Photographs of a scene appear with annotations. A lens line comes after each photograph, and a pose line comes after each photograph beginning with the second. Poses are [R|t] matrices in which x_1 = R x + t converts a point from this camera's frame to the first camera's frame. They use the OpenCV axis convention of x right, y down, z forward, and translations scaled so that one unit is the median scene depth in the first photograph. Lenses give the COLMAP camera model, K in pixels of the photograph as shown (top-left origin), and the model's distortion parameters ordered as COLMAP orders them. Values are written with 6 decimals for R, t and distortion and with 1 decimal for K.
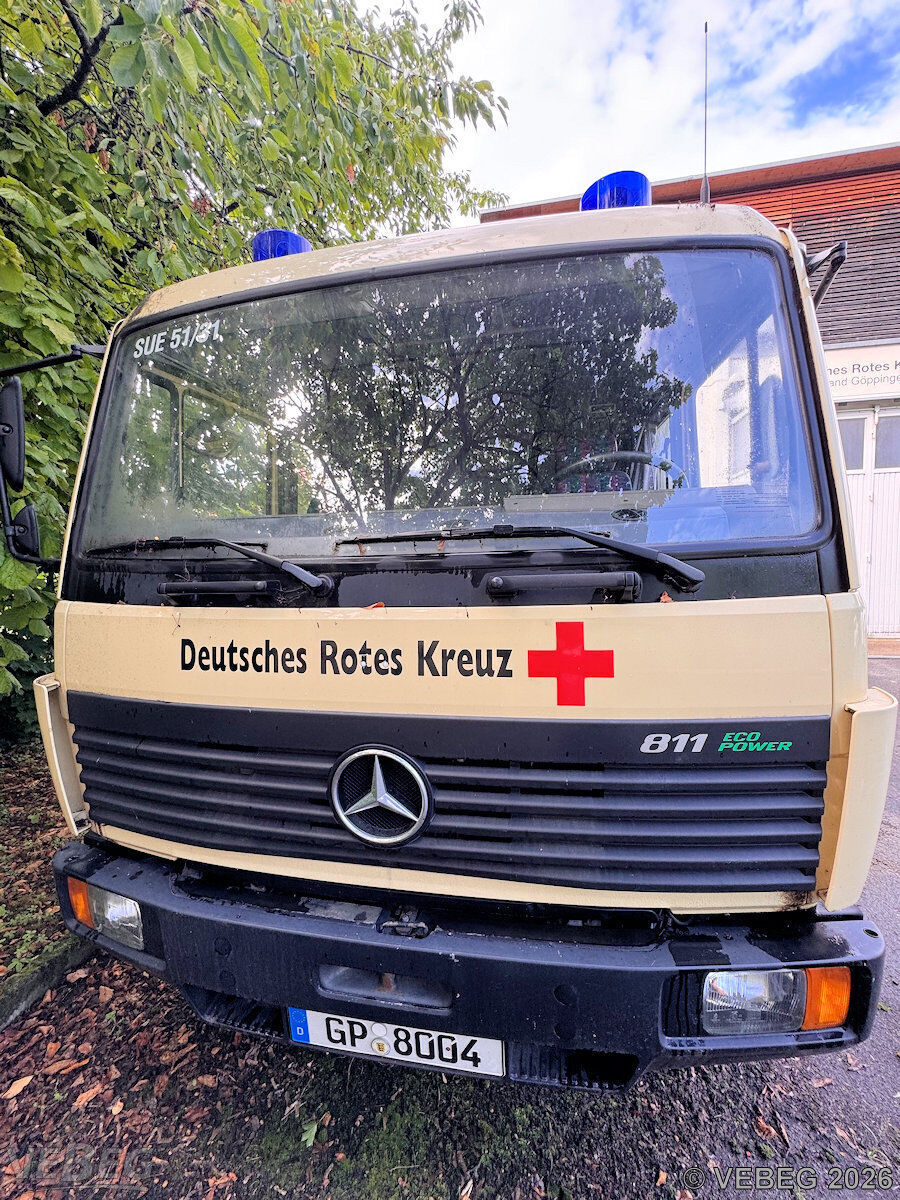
lens RADIAL K [[477.4, 0, 450.0], [0, 477.4, 600.0], [0, 0, 1]] dist [-0.001060, 0.000164]
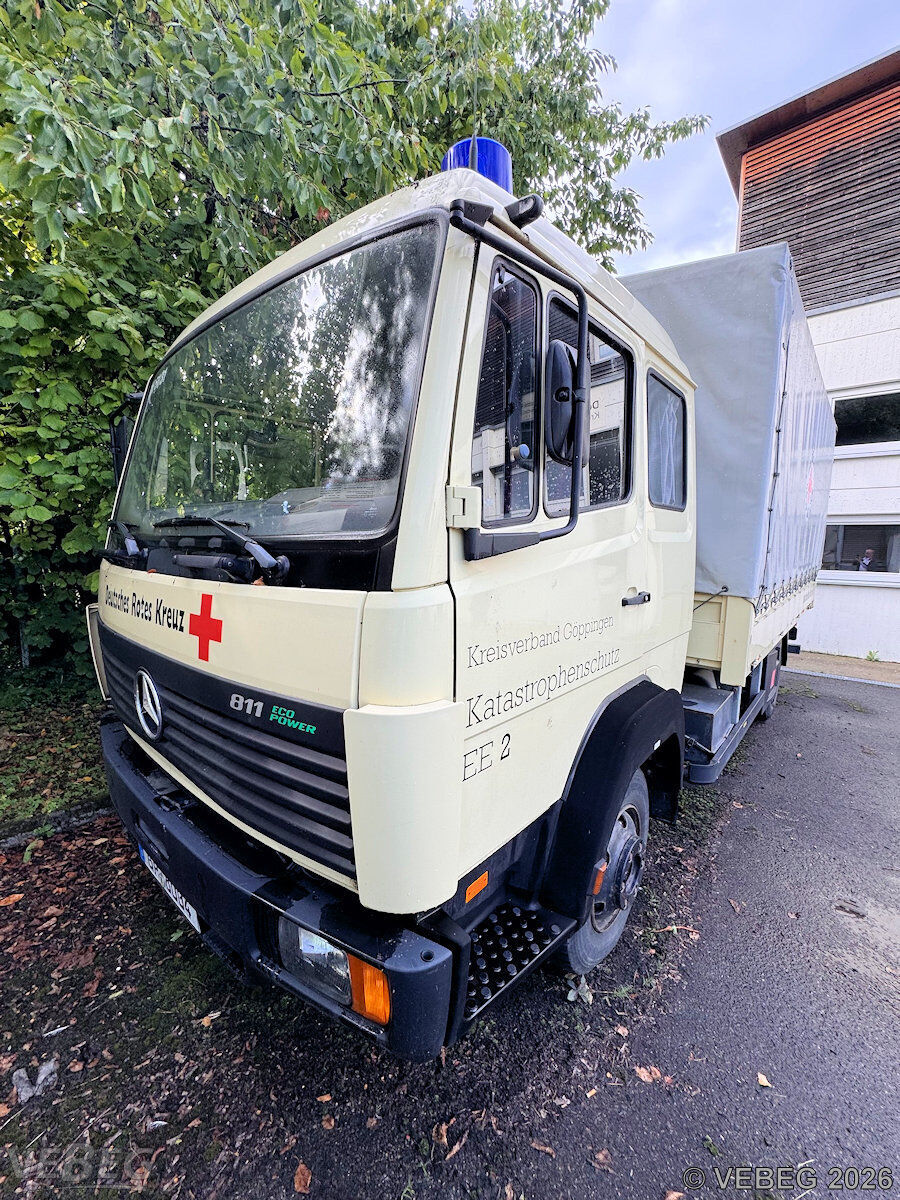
lens RADIAL K [[497.4, 0, 496.0], [0, 497.4, 604.0], [0, 0, 1]] dist [0.001645, 0.000005]
pose [[0.863923, 0.103280, -0.492919, 1.506777], [-0.080708, 0.994489, 0.066919, -0.074481], [0.497114, -0.018031, 0.867498, 0.239506]]
